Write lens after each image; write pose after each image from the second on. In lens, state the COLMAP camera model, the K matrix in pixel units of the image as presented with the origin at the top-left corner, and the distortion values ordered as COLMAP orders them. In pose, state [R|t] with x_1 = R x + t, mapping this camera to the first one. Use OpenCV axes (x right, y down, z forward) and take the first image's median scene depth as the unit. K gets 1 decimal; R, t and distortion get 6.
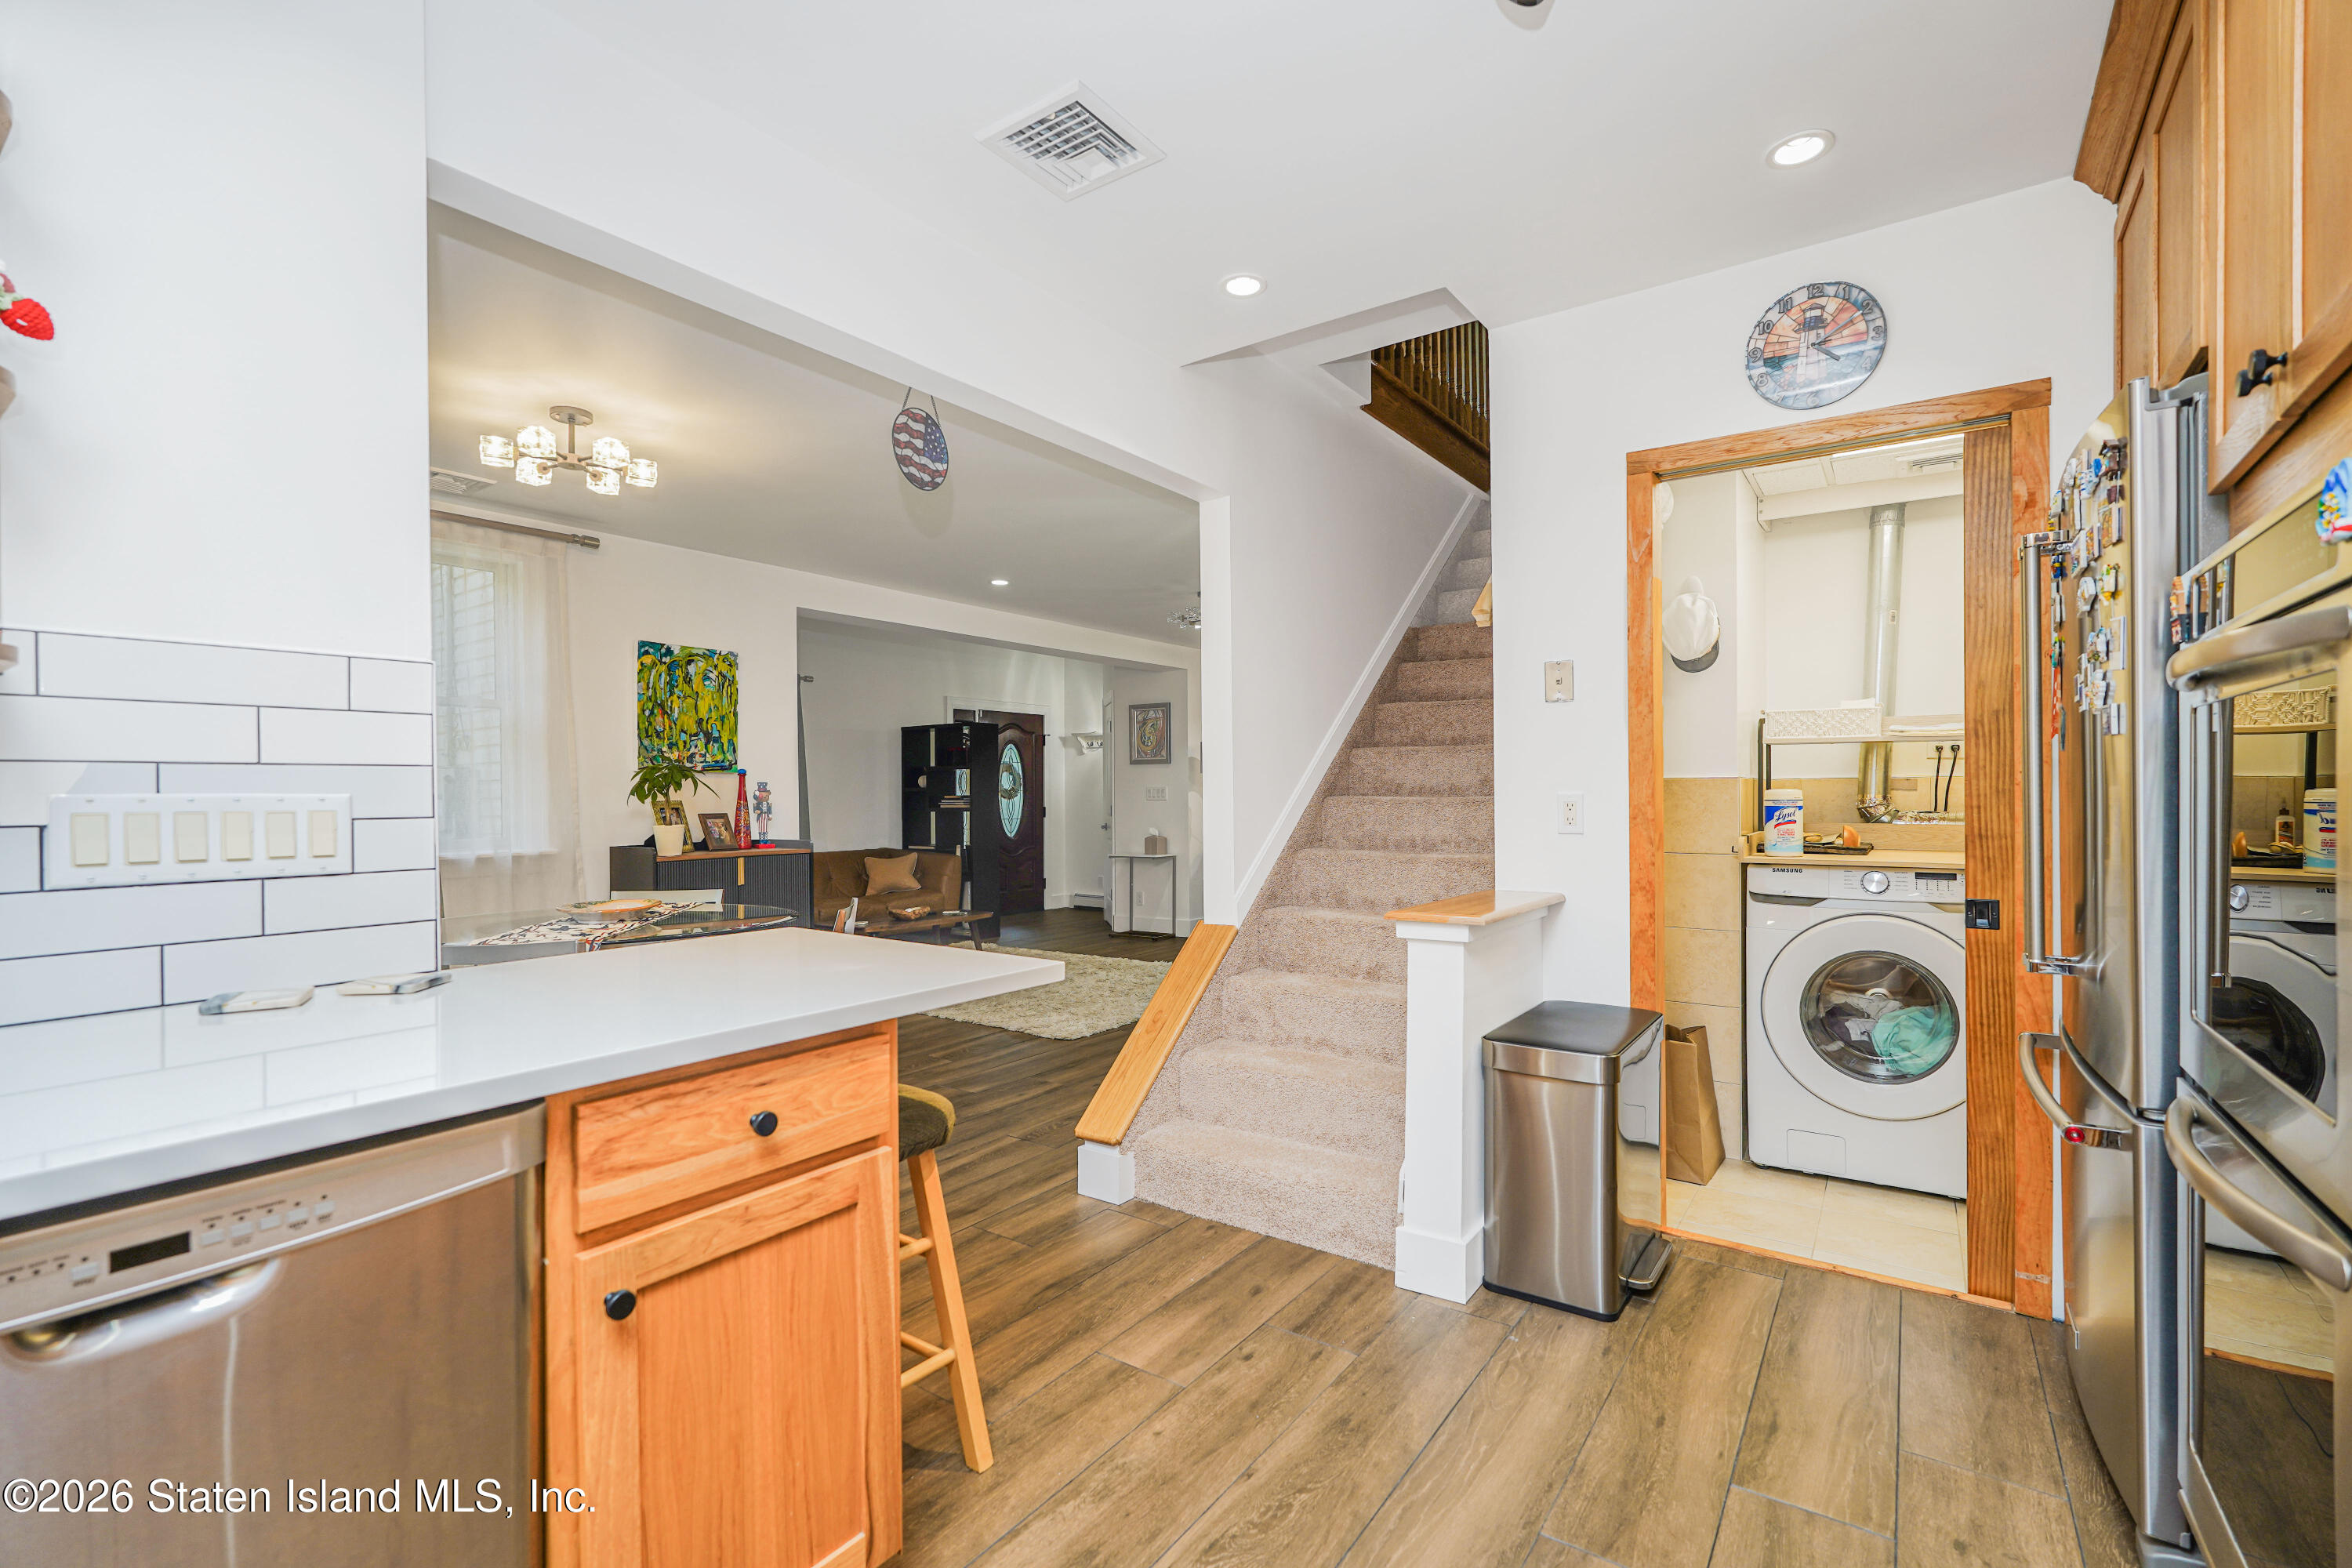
lens RADIAL K [[1037.4, 0, 1175.0], [0, 1037.4, 795.5], [0, 0, 1]] dist [-0.015418, 0.007911]
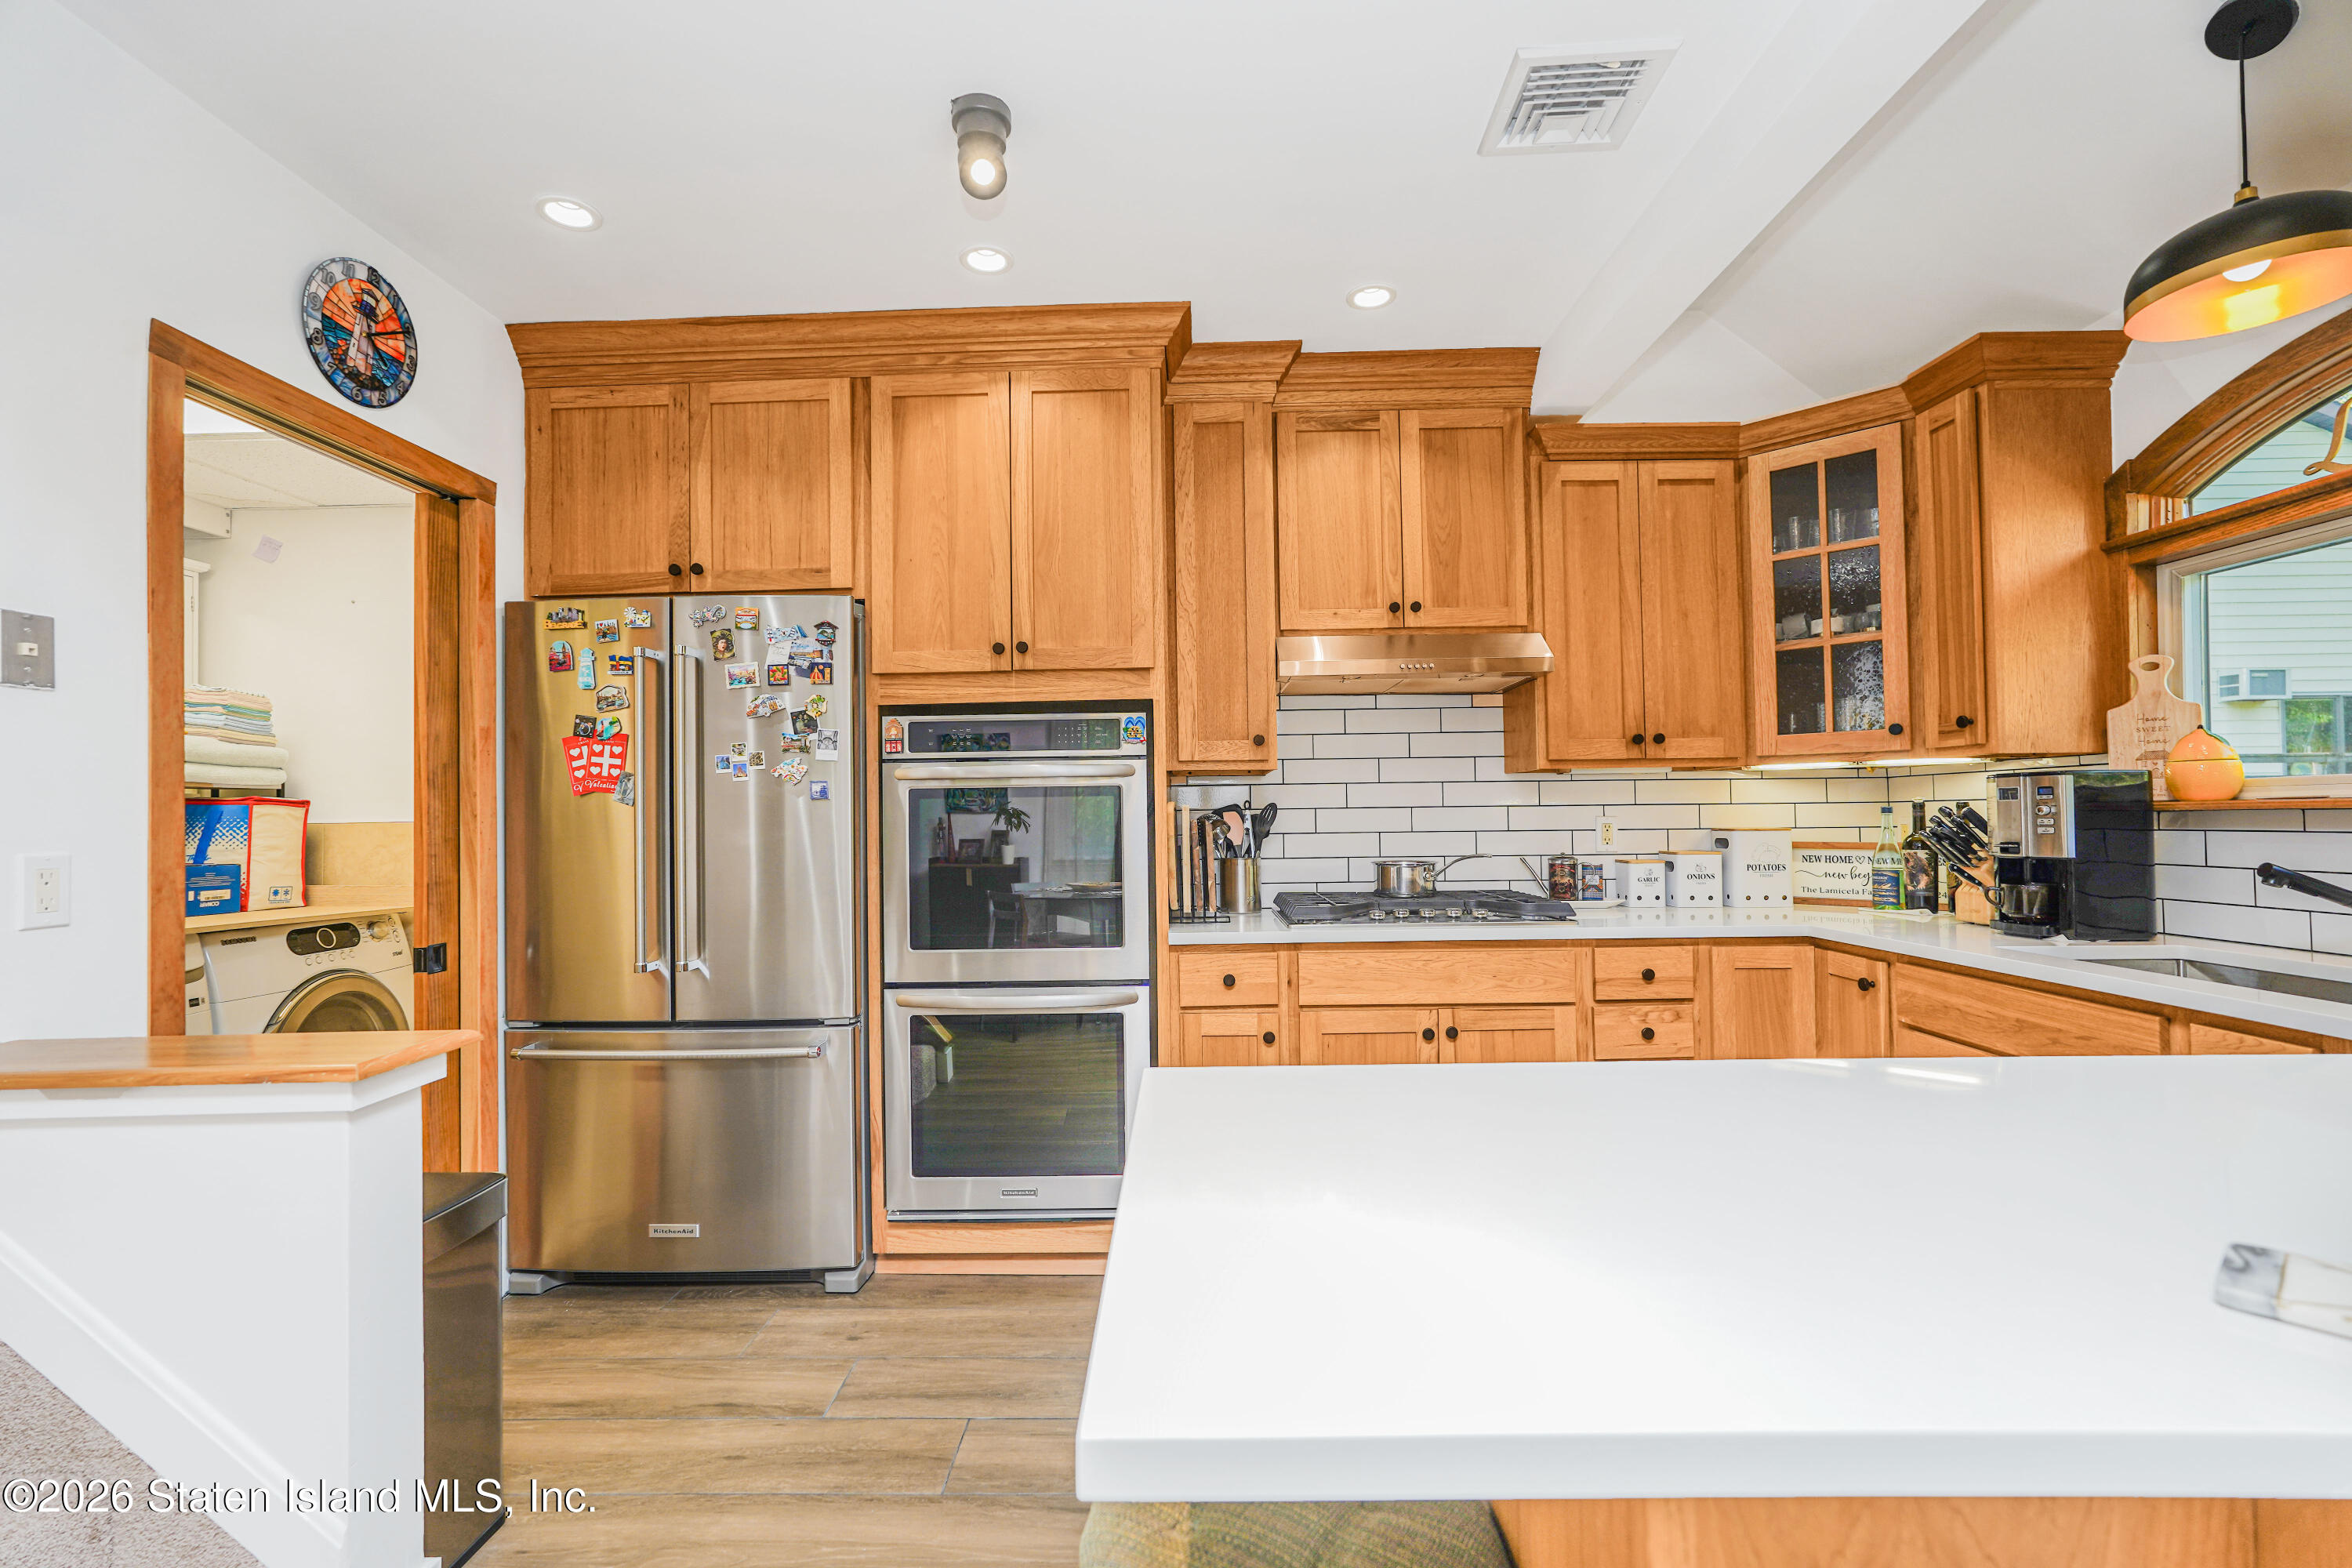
lens RADIAL K [[1037.4, 0, 1172.7], [0, 1037.4, 795.3], [0, 0, 1]] dist [-0.015418, 0.007911]
pose [[-0.571307, 0.032467, 0.820094, -0.476823], [0.024736, 0.999444, -0.022335, -0.007242], [-0.820364, 0.007526, -0.571792, 0.930784]]
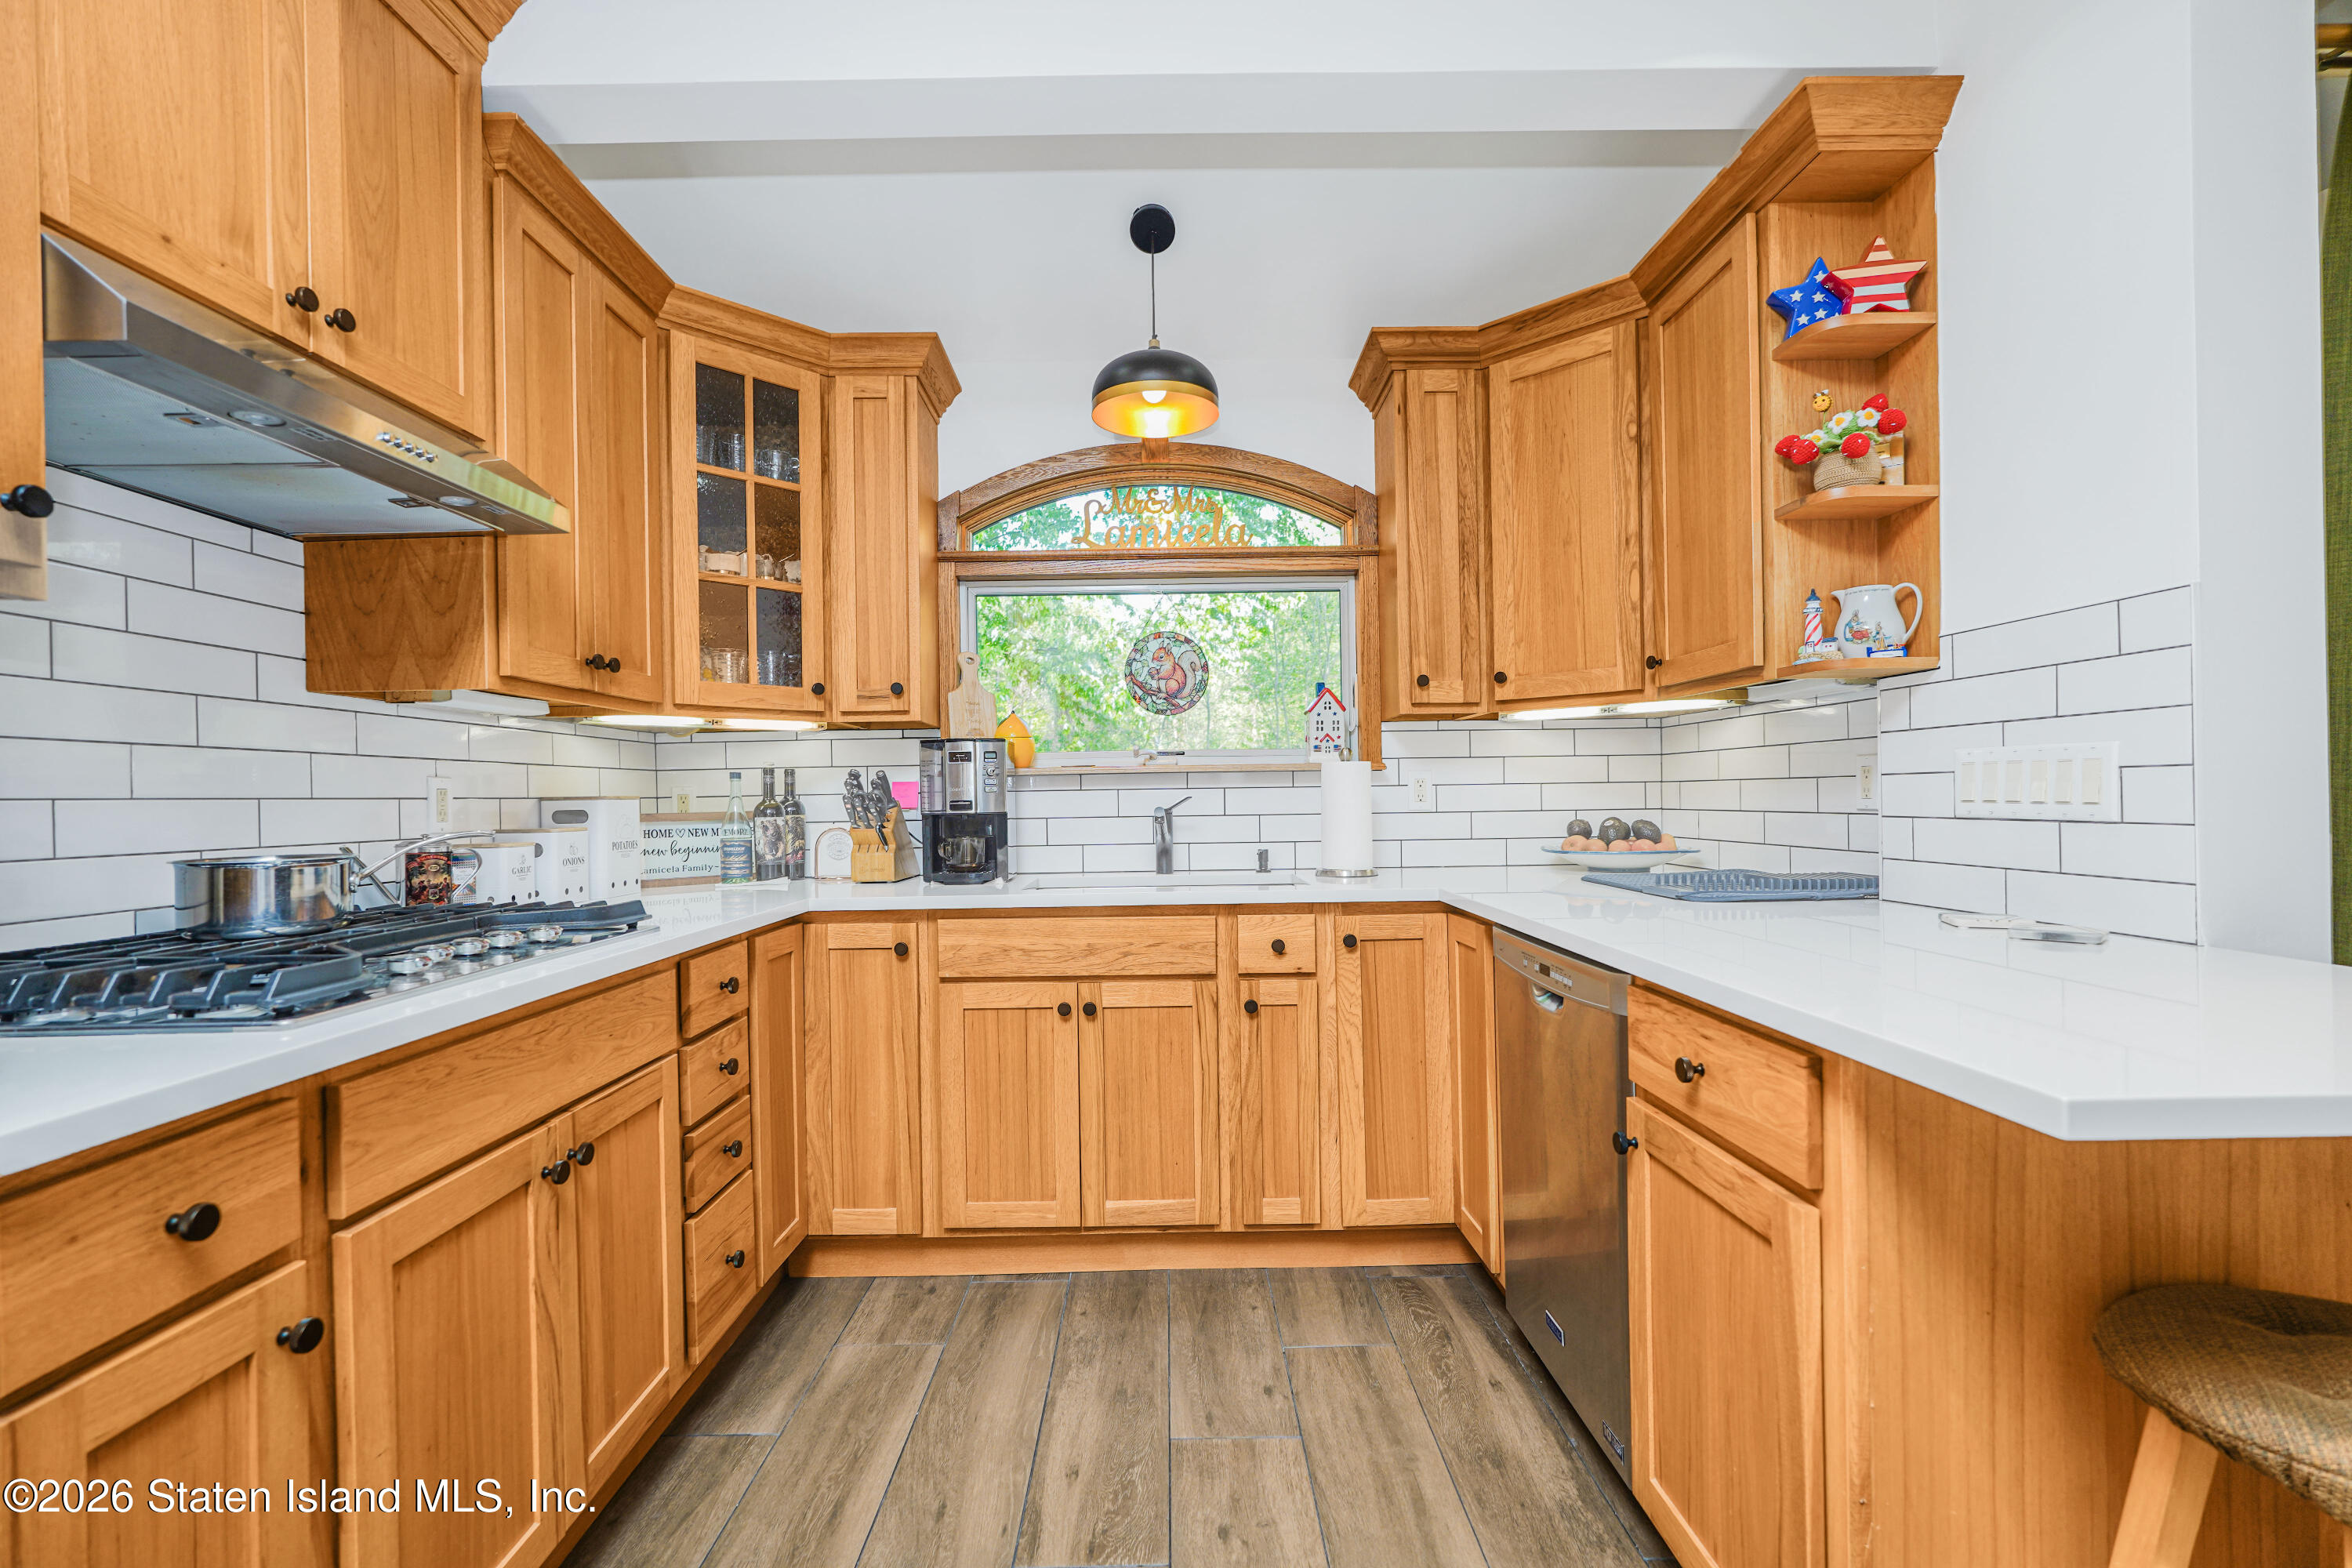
lens RADIAL K [[1037.4, 0, 1170.0], [0, 1037.4, 794.6], [0, 0, 1]] dist [-0.015418, 0.007911]
pose [[-0.811064, 0.020328, -0.584604, 0.291213], [0.016121, 0.999793, 0.012400, 0.016850], [0.584735, 0.000633, -0.811224, 0.746178]]
